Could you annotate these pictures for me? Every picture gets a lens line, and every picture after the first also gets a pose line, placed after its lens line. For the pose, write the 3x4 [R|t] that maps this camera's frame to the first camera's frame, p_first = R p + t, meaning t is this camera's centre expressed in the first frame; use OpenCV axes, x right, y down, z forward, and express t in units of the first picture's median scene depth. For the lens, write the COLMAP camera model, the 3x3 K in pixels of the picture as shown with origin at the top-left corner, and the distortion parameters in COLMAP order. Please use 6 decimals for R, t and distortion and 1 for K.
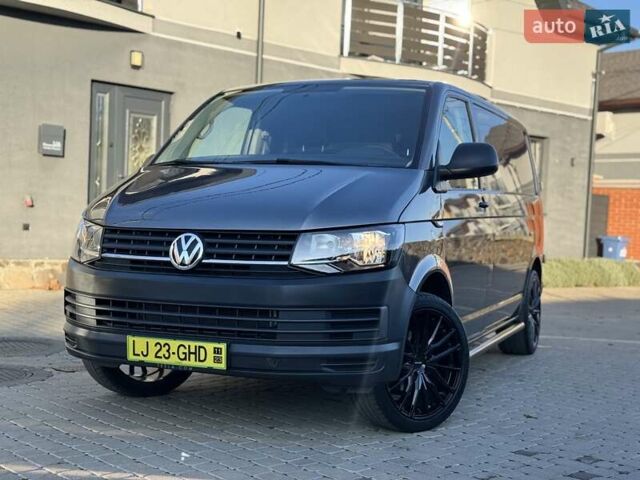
lens RADIAL K [[910.7, 0, 320.0], [0, 910.7, 240.0], [0, 0, 1]] dist [0.133797, -0.077367]
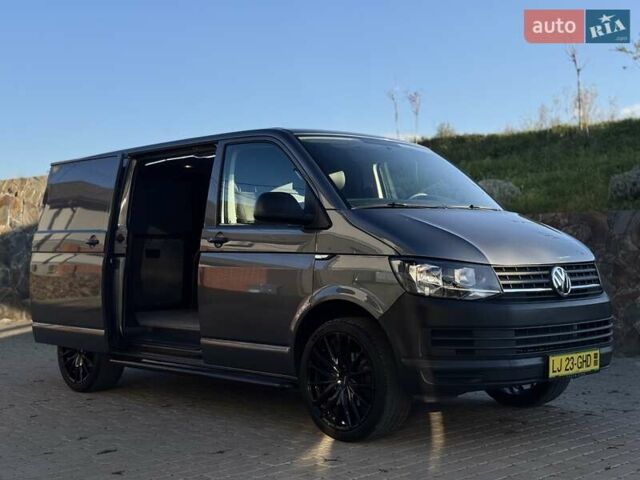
lens RADIAL K [[872.7, 0, 320.0], [0, 872.7, 240.0], [0, 0, 1]] dist [0.119903, 0.055843]
pose [[0.399110, -0.018008, 0.916726, -1.340855], [0.038369, 0.999259, 0.002925, -0.058081], [-0.916100, 0.034006, 0.399506, 0.807047]]
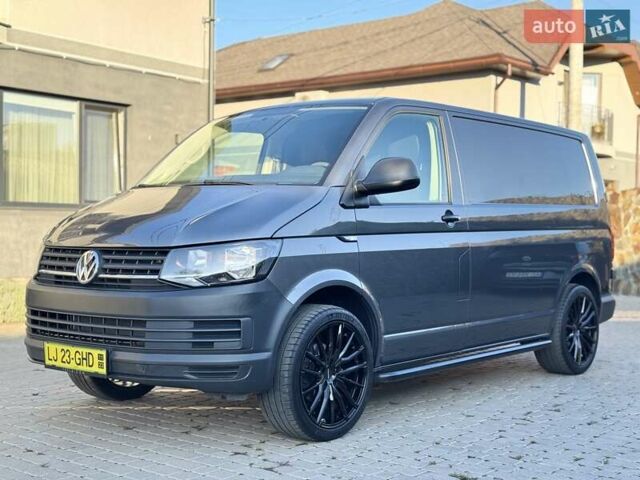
lens RADIAL K [[935.7, 0, 320.0], [0, 935.7, 240.0], [0, 0, 1]] dist [0.047151, 0.030015]
pose [[0.954674, -0.014816, -0.297284, 0.452009], [0.007249, 0.999622, -0.026538, 0.011908], [0.297565, 0.023180, 0.954420, -0.000922]]
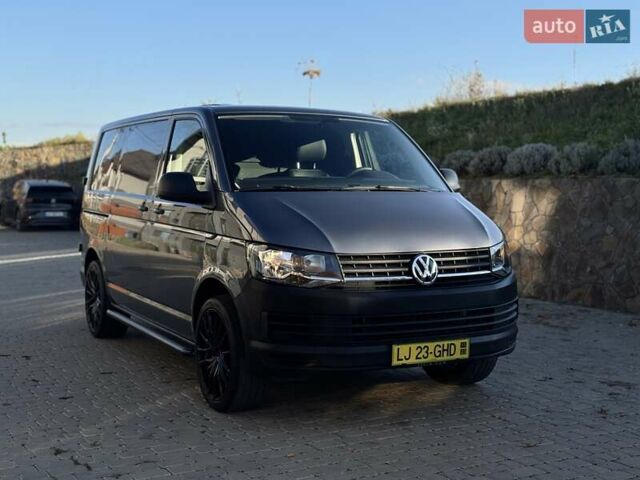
lens RADIAL K [[872.7, 0, 320.0], [0, 872.7, 240.0], [0, 0, 1]] dist [0.119903, 0.055843]
pose [[0.632271, -0.073217, 0.771280, -1.120444], [0.021744, 0.996809, 0.076801, -0.118790], [-0.774442, -0.031788, 0.631845, 0.360617]]
